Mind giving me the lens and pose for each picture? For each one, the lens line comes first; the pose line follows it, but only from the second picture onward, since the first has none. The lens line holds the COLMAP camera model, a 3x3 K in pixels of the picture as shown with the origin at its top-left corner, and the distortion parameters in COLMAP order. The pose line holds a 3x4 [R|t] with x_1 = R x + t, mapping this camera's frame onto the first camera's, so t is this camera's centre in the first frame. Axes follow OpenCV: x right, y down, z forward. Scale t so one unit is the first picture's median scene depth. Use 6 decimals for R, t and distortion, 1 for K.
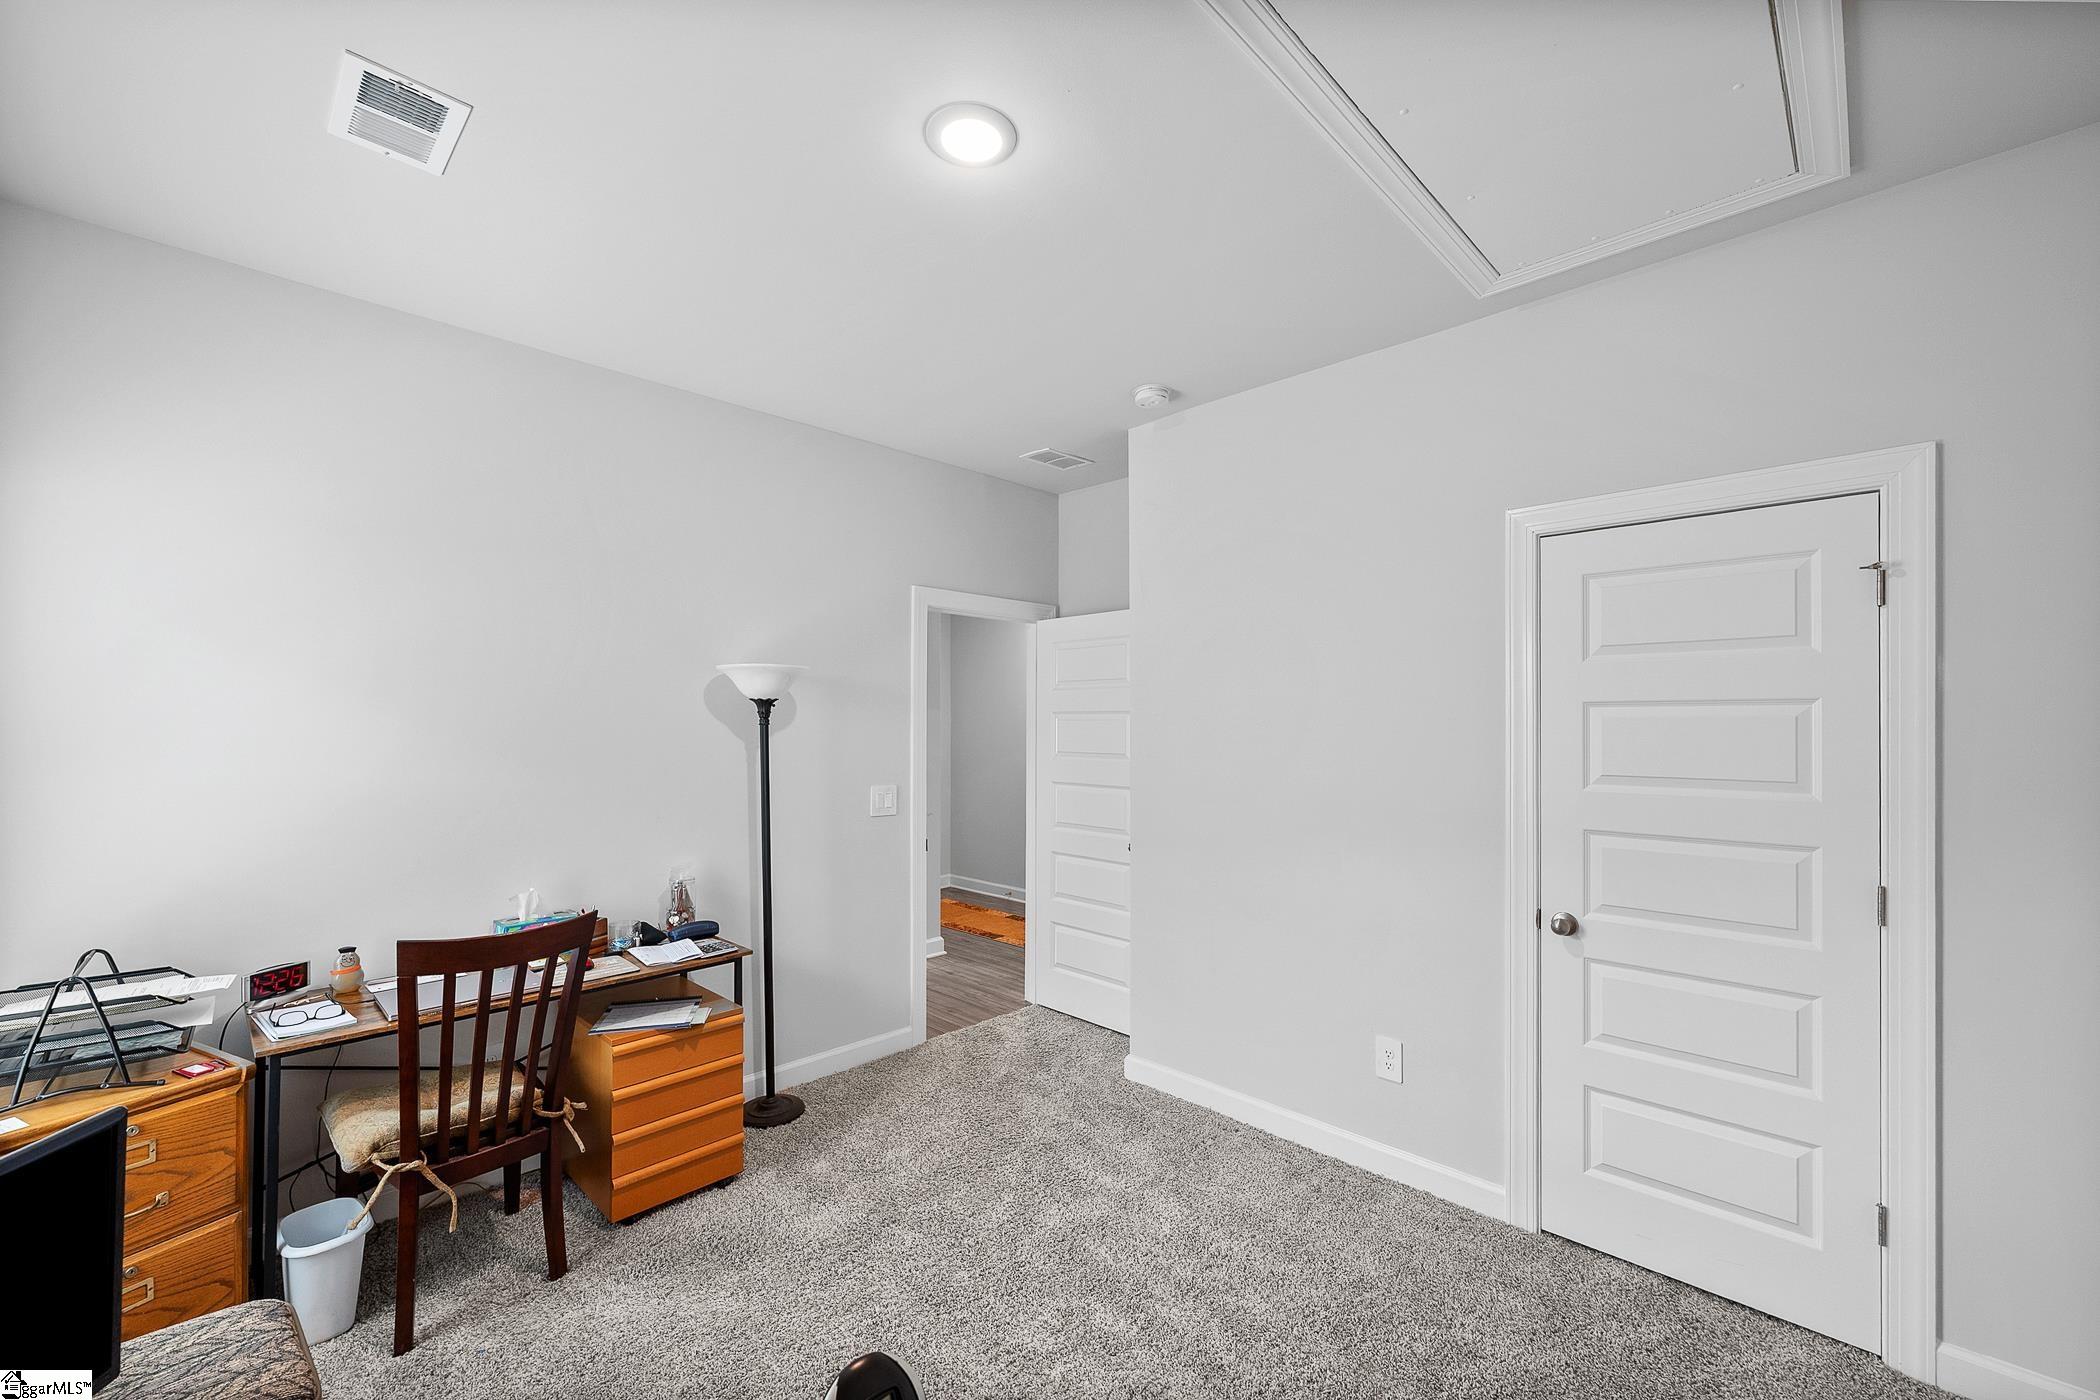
lens RADIAL K [[841.3, 0, 1048.2], [0, 841.3, 715.0], [0, 0, 1]] dist [0.003805, 0.000434]
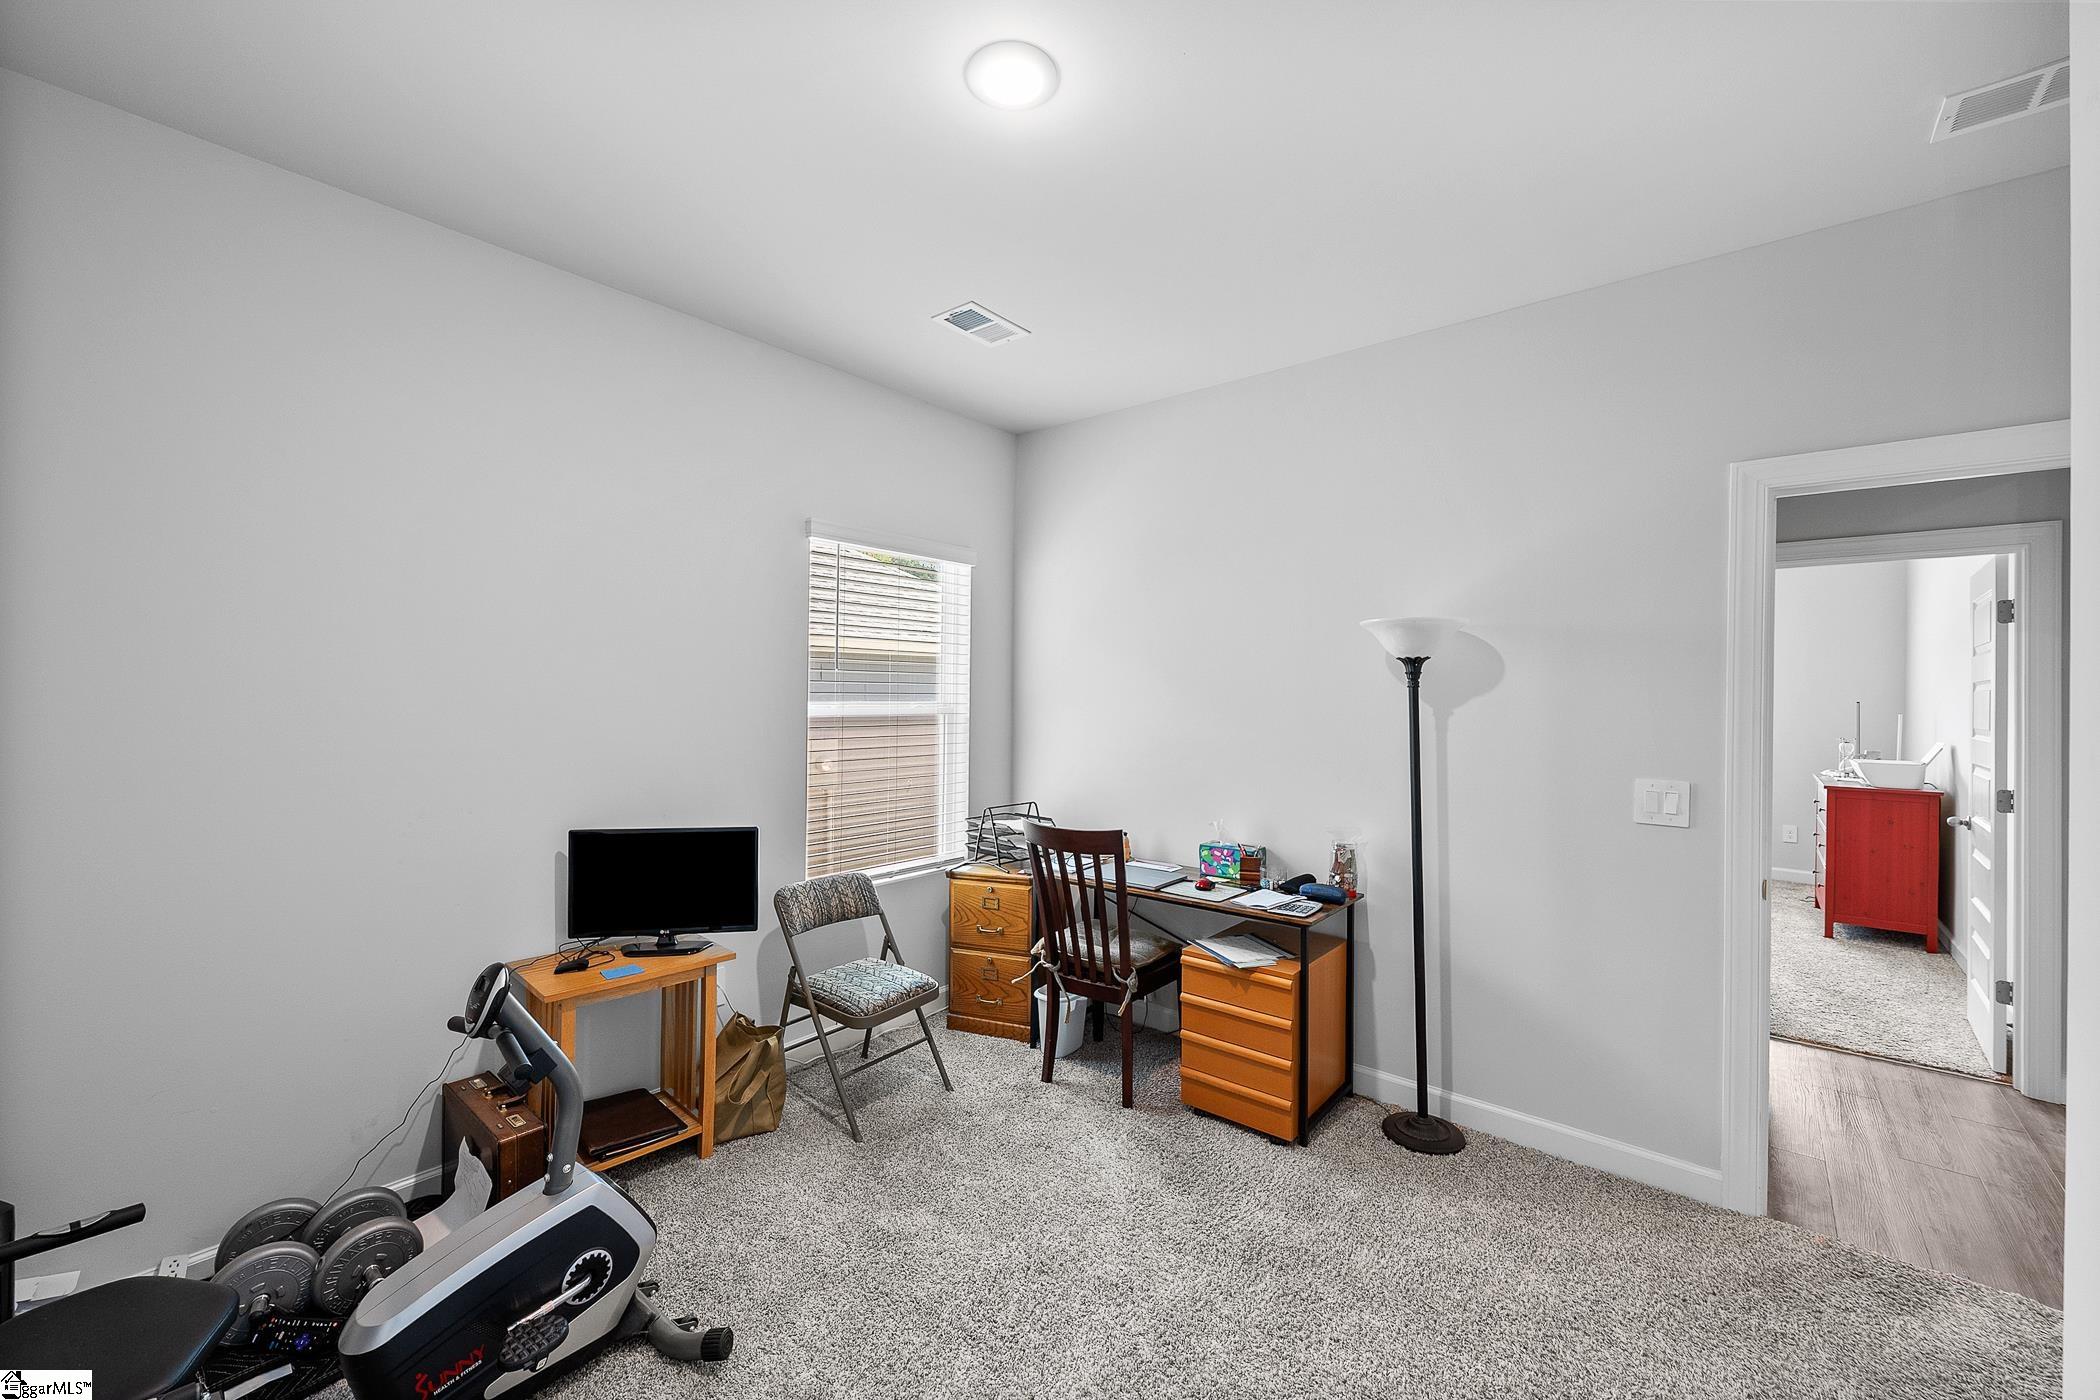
lens RADIAL K [[841.3, 0, 1047.6], [0, 841.3, 690.2], [0, 0, 1]] dist [0.003805, 0.000434]
pose [[0.086003, -0.003961, -0.996287, 0.636439], [0.003185, 0.999988, -0.003701, 0.021170], [0.996290, -0.002855, 0.086014, 0.685081]]
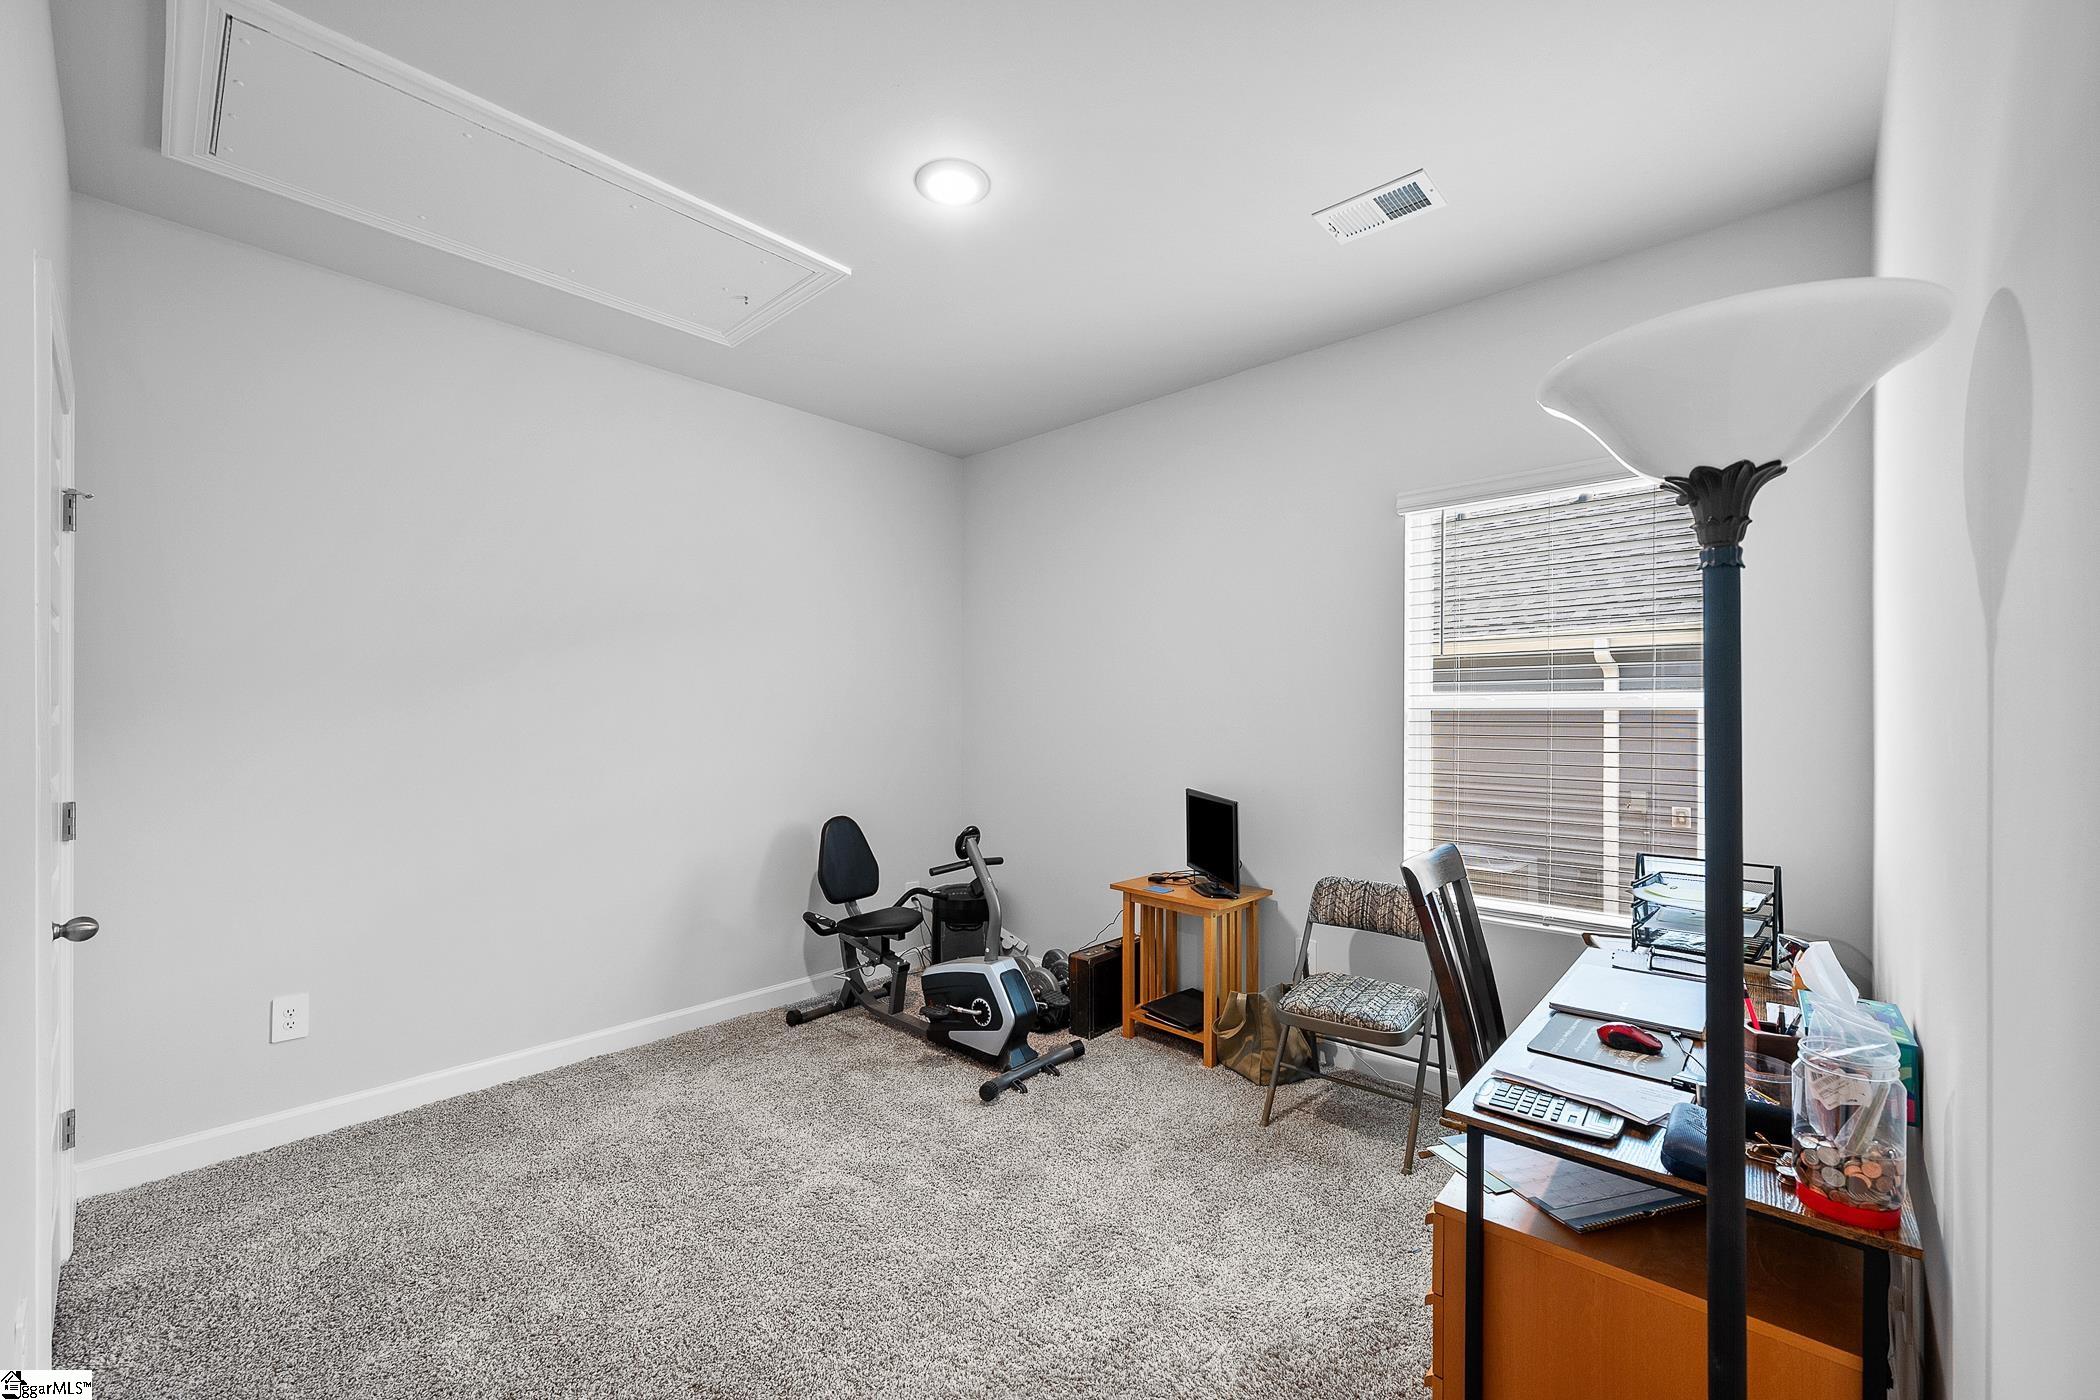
lens RADIAL K [[841.3, 0, 1042.8], [0, 841.3, 714.7], [0, 0, 1]] dist [0.003805, 0.000434]
pose [[-0.999402, -0.003443, -0.034401, -0.133686], [-0.003110, 0.999948, -0.009736, 0.077065], [0.034433, -0.009623, -0.999361, 1.601314]]
